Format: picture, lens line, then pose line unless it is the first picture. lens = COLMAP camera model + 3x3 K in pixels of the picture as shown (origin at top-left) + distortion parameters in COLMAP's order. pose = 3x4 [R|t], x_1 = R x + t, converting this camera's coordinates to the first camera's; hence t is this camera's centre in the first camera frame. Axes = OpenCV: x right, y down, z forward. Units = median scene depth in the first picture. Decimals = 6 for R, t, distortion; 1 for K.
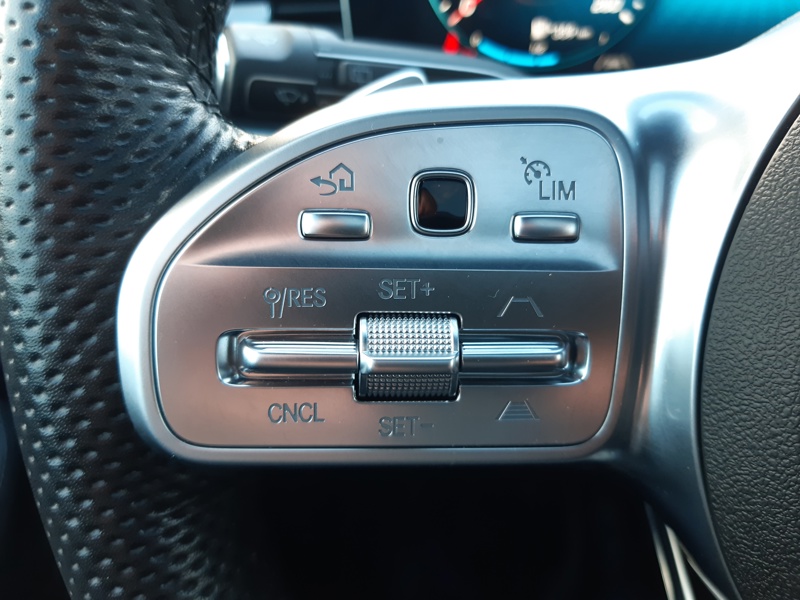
lens RADIAL K [[614.1, 0, 400.0], [0, 614.1, 300.0], [0, 0, 1]] dist [0.077154, -0.141862]
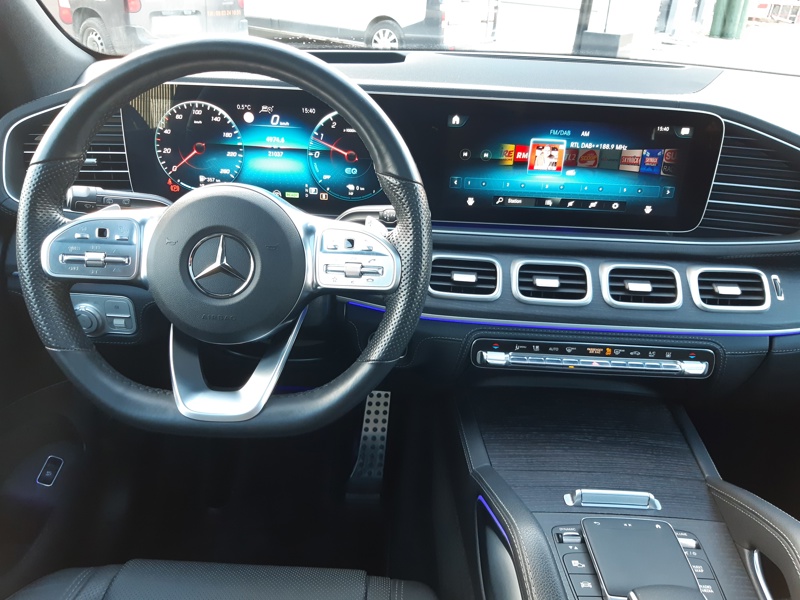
lens RADIAL K [[614.1, 0, 400.0], [0, 614.1, 300.0], [0, 0, 1]] dist [0.077154, -0.141862]
pose [[0.987011, 0.013760, 0.160063, 1.705351], [0.000967, 0.995798, -0.091570, 0.898175], [-0.160650, 0.090536, 0.982850, -4.581566]]
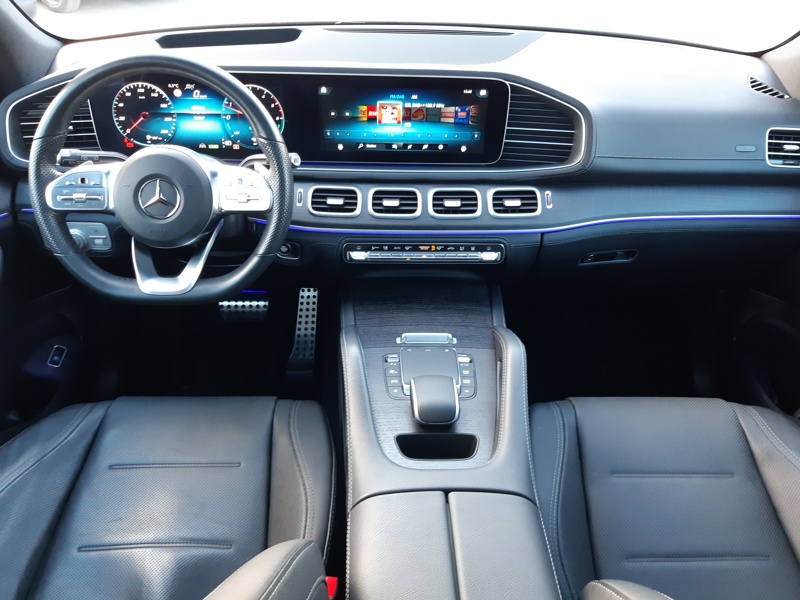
lens RADIAL K [[628.6, 0, 401.6], [0, 628.6, 294.5], [0, 0, 1]] dist [0.095696, -0.165494]
pose [[0.983591, -0.043553, 0.175074, 2.695481], [0.042076, 0.999041, 0.012143, 1.452225], [-0.175435, -0.004578, 0.984480, -8.250662]]
